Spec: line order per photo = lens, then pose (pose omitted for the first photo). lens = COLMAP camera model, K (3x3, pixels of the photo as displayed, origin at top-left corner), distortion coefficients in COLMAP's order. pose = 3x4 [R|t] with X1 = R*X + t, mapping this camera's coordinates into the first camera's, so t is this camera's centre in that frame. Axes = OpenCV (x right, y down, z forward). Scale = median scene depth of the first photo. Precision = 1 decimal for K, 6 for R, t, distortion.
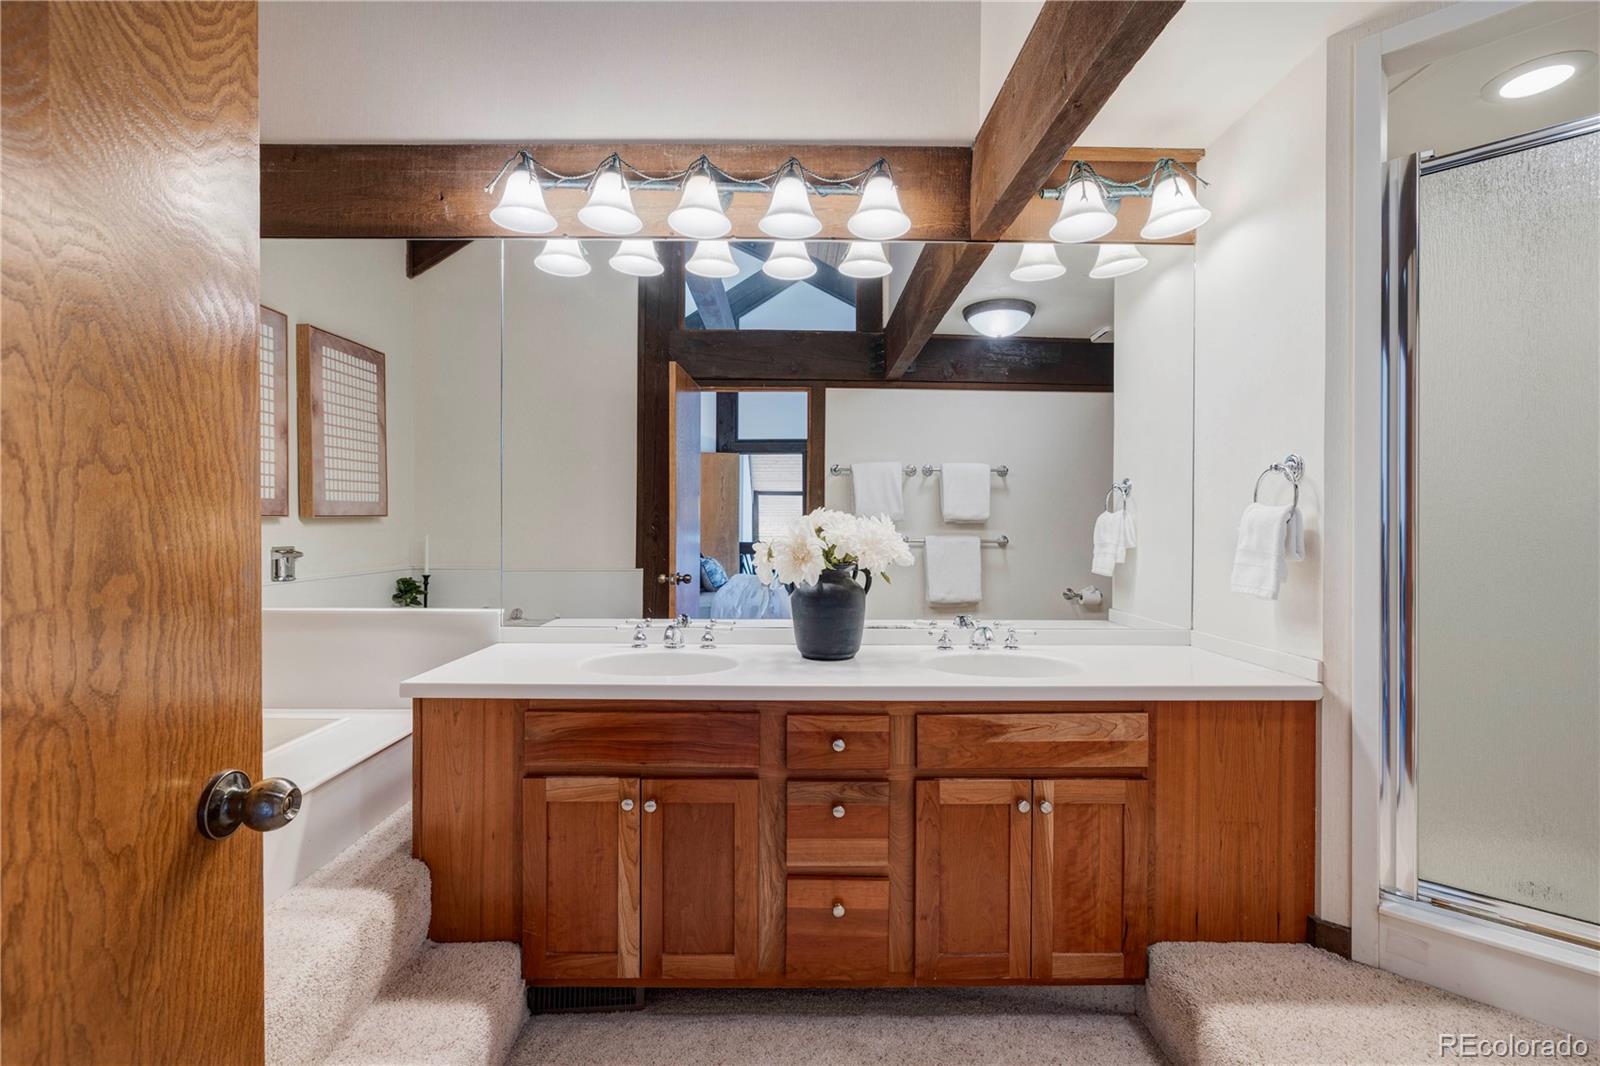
lens RADIAL K [[691.2, 0, 795.2], [0, 691.2, 531.7], [0, 0, 1]] dist [-0.000622, -0.000074]
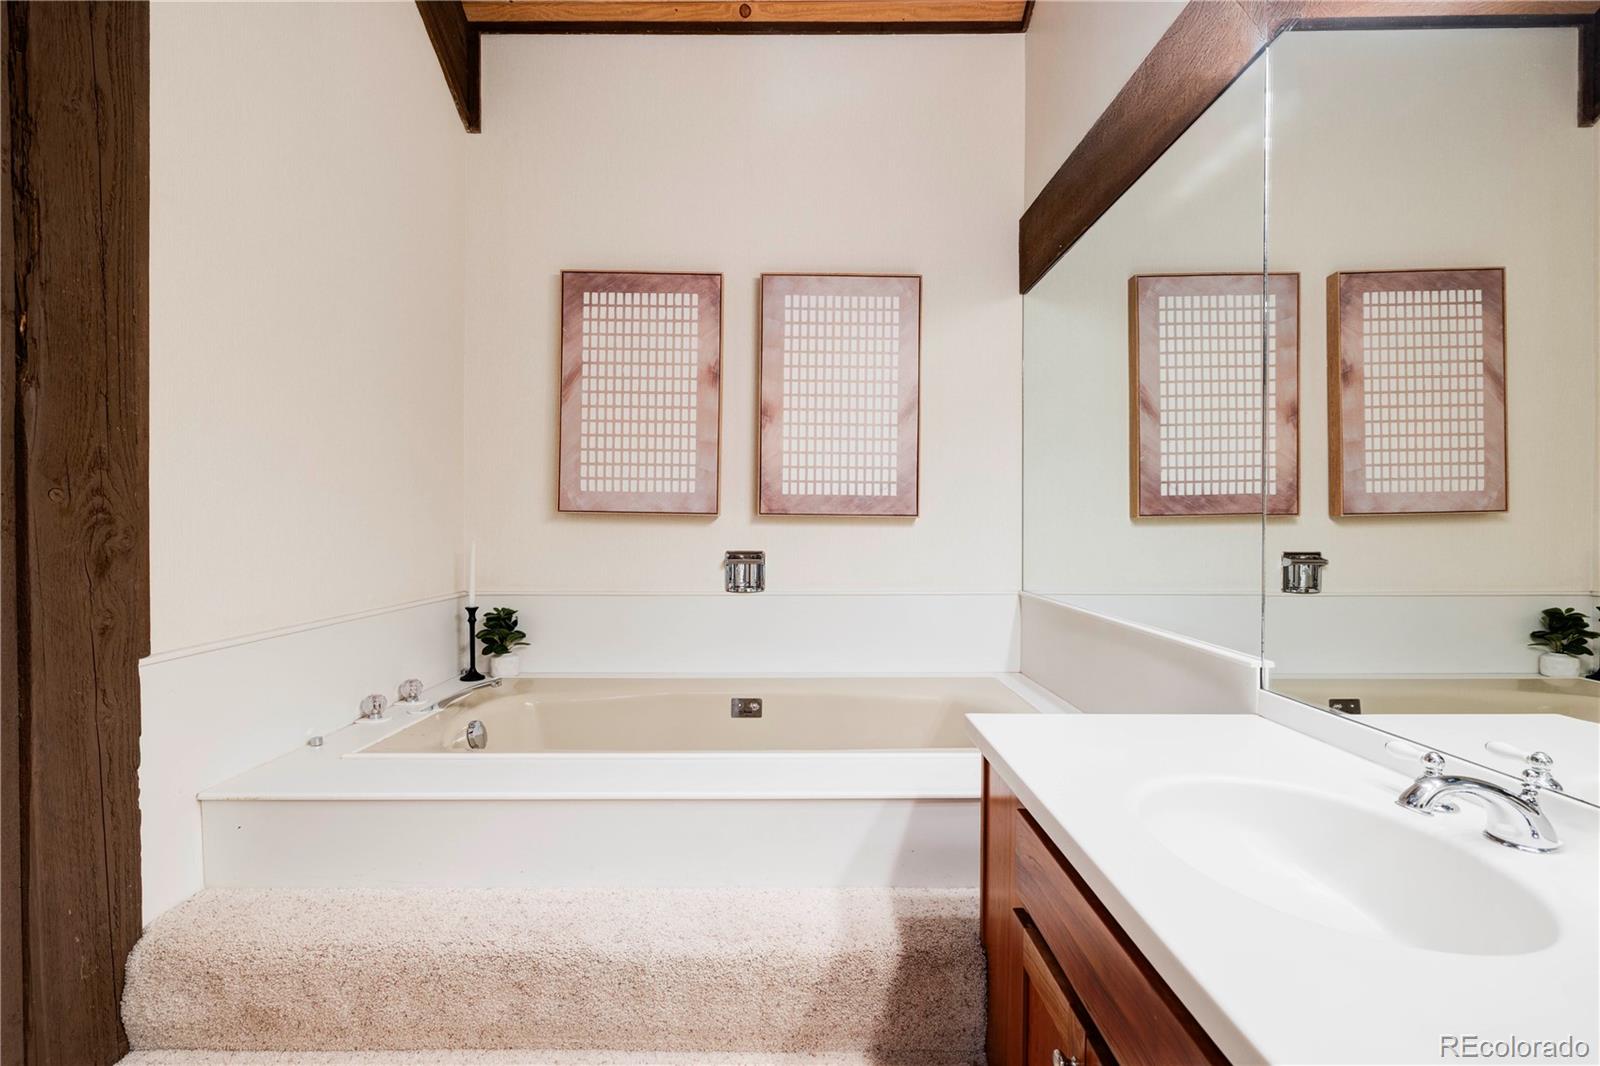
lens RADIAL K [[691.2, 0, 800.4], [0, 691.2, 532.2], [0, 0, 1]] dist [-0.000622, -0.000074]
pose [[-0.015373, -0.002634, -0.999878, 0.093204], [-0.005311, 0.999983, -0.002553, 0.003485], [0.999868, 0.005272, -0.015387, 0.377212]]
